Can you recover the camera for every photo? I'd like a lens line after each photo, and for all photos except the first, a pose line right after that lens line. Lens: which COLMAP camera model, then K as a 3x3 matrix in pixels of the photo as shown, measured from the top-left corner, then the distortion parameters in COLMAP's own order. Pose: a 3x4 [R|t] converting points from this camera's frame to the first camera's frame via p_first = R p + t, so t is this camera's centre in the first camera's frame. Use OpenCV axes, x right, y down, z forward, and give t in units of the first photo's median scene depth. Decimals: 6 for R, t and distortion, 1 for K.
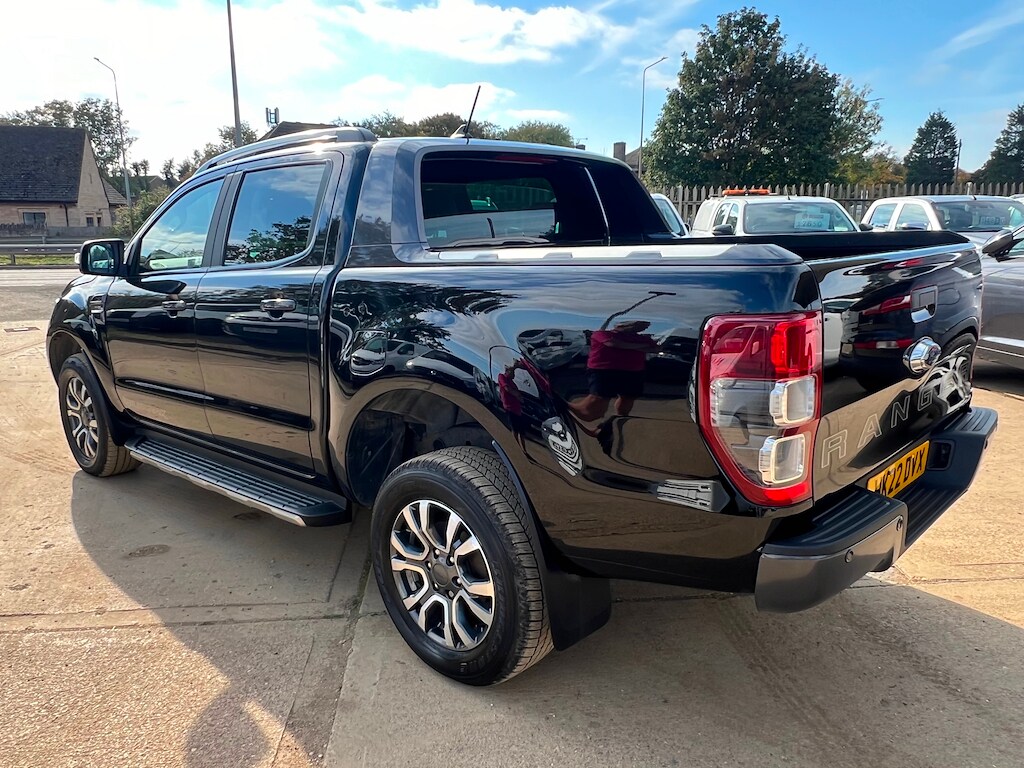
lens RADIAL K [[754.8, 0, 512.0], [0, 754.8, 384.0], [0, 0, 1]] dist [-0.004043, 0.000051]
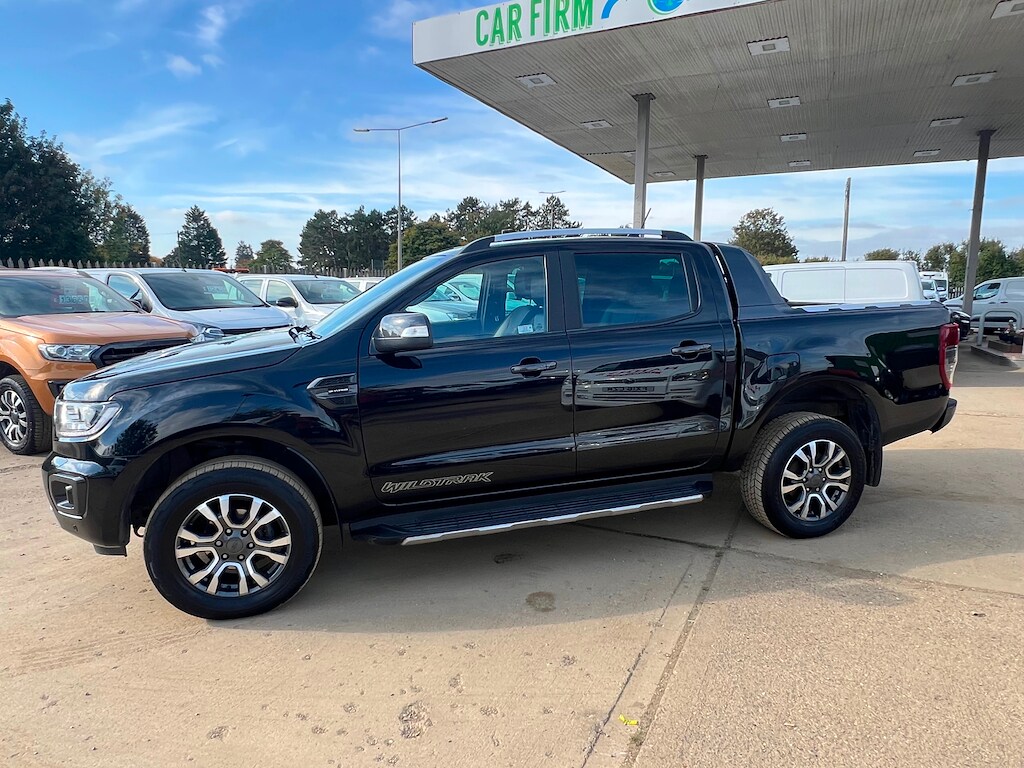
lens RADIAL K [[626.6, 0, 506.5], [0, 626.6, 386.0], [0, 0, 1]] dist [-0.004344, 0.000740]
pose [[0.534415, -0.121705, 0.836414, -1.327246], [0.178692, 0.983480, 0.028932, -0.117844], [-0.826117, 0.133999, 0.547334, 0.570794]]
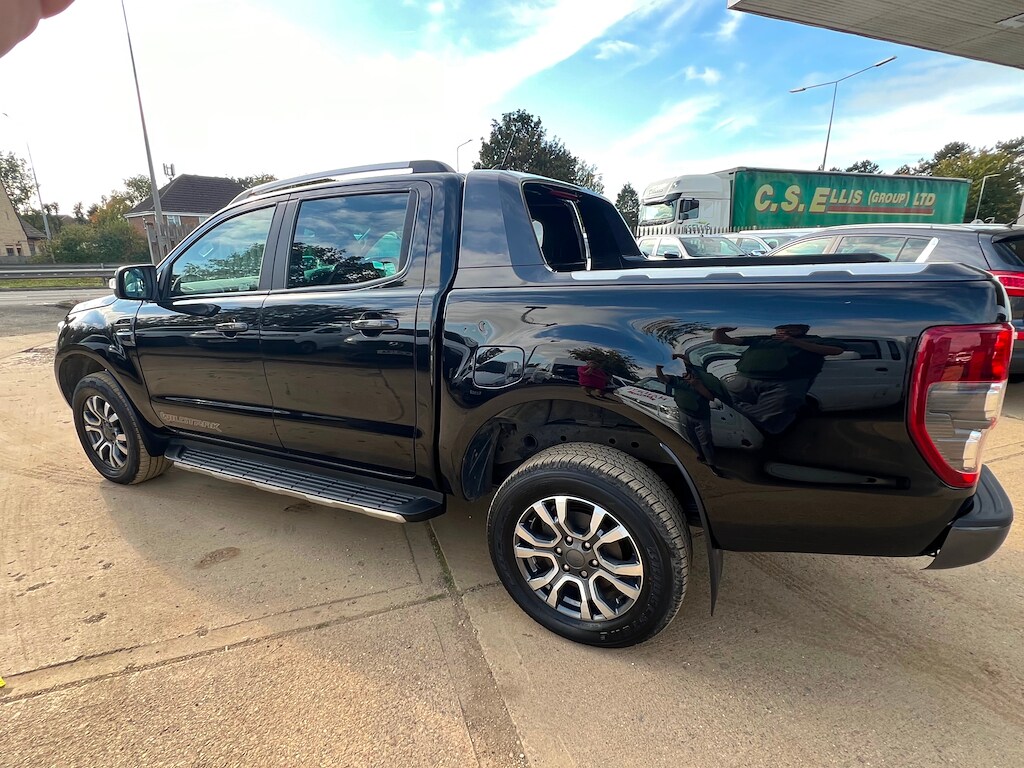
lens RADIAL K [[502.2, 0, 509.9], [0, 502.2, 380.6], [0, 0, 1]] dist [-0.003485, 0.001252]
pose [[0.963349, -0.068054, 0.259474, -0.277190], [0.057627, 0.997203, 0.047592, -0.042684], [-0.261987, -0.030895, 0.964577, 0.229155]]
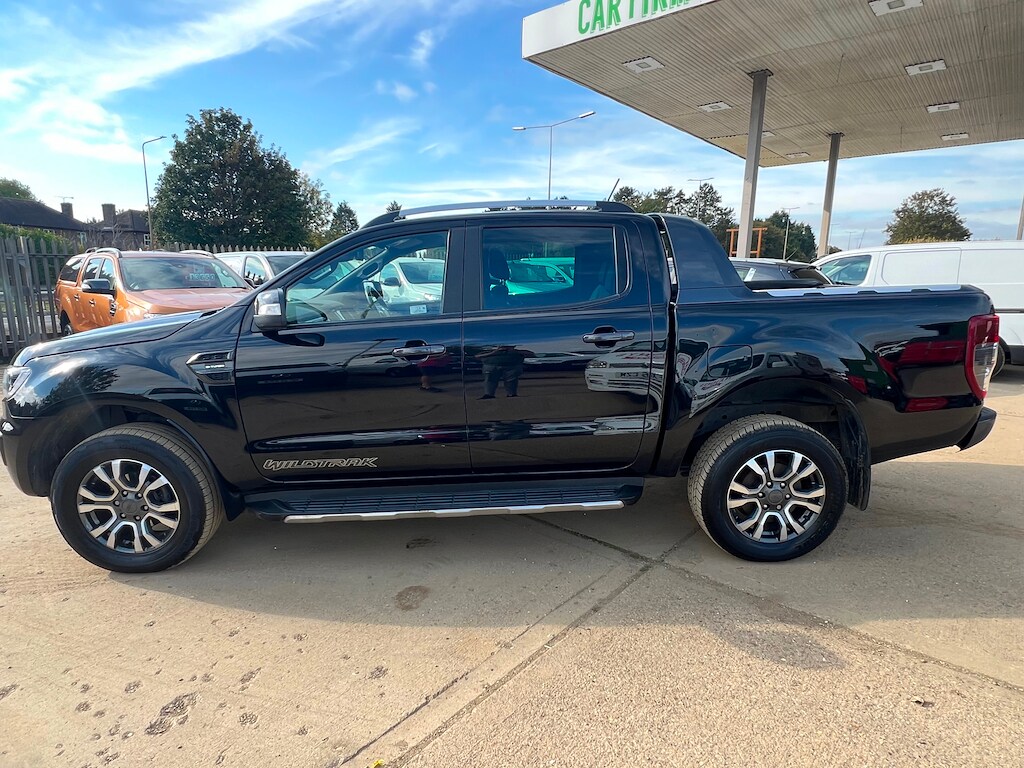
lens RADIAL K [[560.0, 0, 508.7], [0, 560.0, 382.8], [0, 0, 1]] dist [-0.005610, 0.001210]
pose [[0.727047, -0.122445, 0.675581, -0.945083], [0.137834, 0.989967, 0.031091, -0.071091], [-0.672610, 0.070513, 0.736630, 0.378482]]
